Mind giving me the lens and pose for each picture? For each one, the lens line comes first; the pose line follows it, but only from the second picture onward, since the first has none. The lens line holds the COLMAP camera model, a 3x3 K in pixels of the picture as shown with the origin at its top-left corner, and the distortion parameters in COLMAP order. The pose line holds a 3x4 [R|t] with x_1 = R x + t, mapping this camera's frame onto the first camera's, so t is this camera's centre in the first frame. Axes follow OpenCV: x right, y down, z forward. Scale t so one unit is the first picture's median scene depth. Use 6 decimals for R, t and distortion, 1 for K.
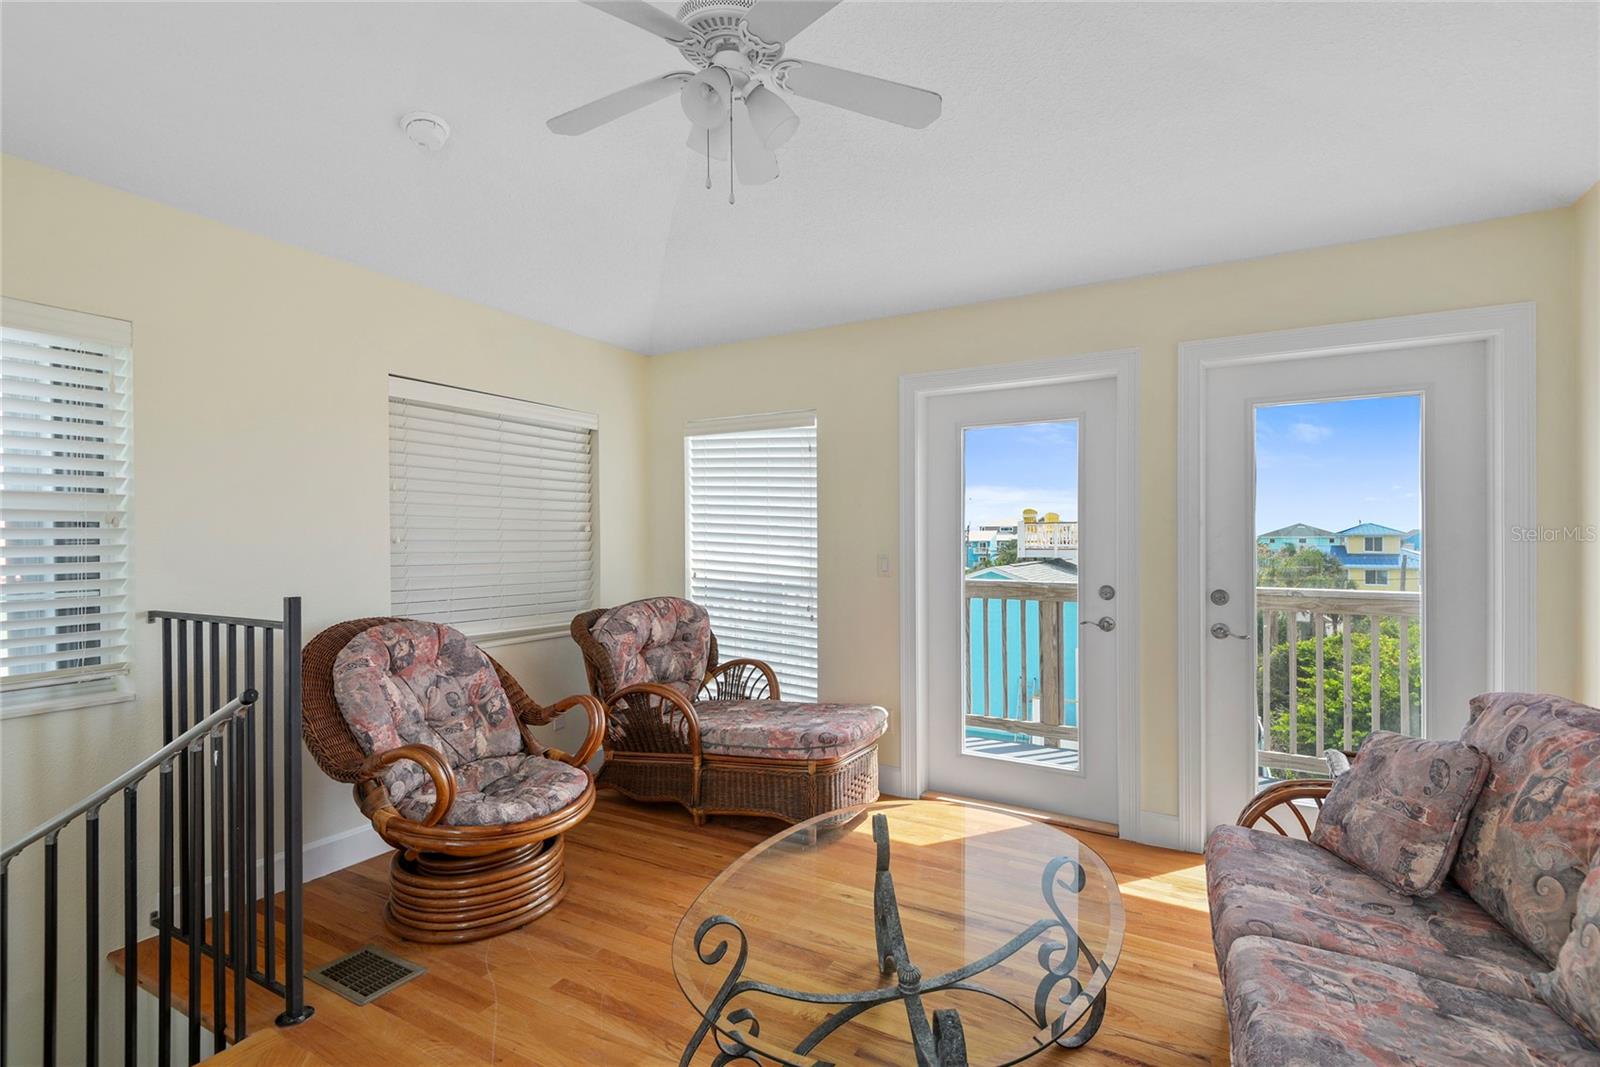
lens RADIAL K [[755.6, 0, 805.4], [0, 755.6, 537.5], [0, 0, 1]] dist [-0.001202, -0.019882]
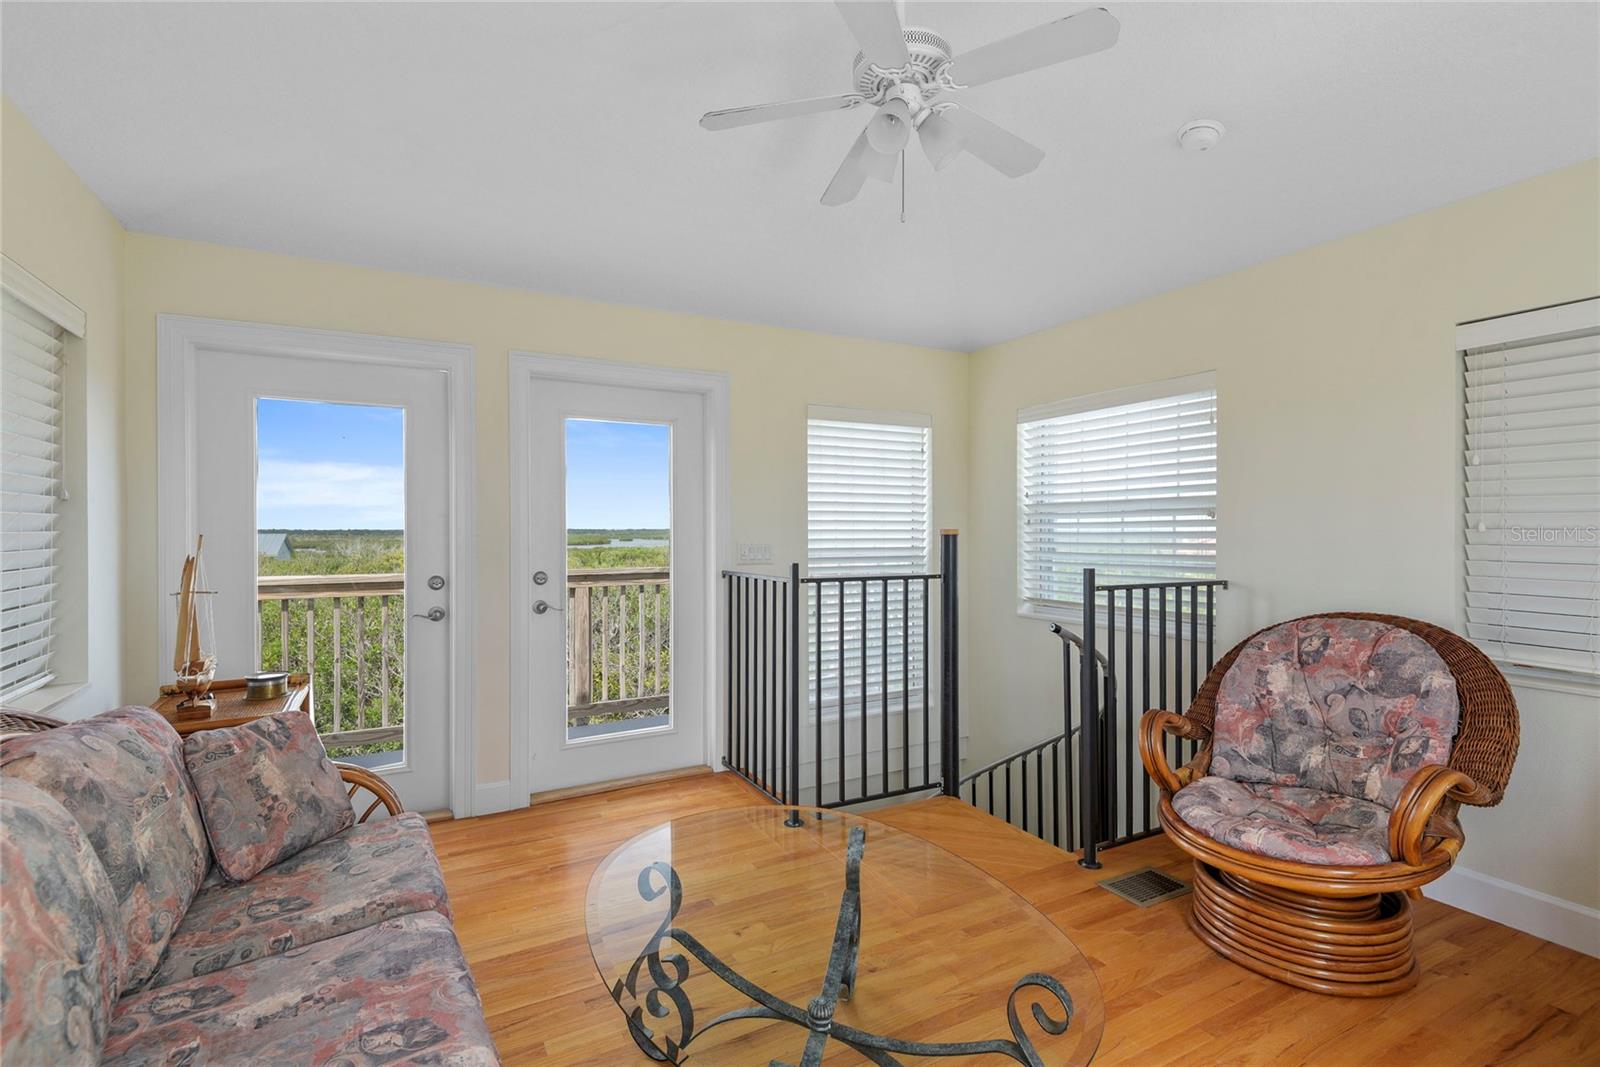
lens RADIAL K [[746.6, 0, 802.2], [0, 746.6, 520.7], [0, 0, 1]] dist [0.027381, -0.018461]
pose [[-0.546731, 0.003482, -0.837301, 0.602143], [0.010022, 0.999947, -0.002385, -0.010876], [0.837249, -0.009696, -0.546737, 0.976700]]
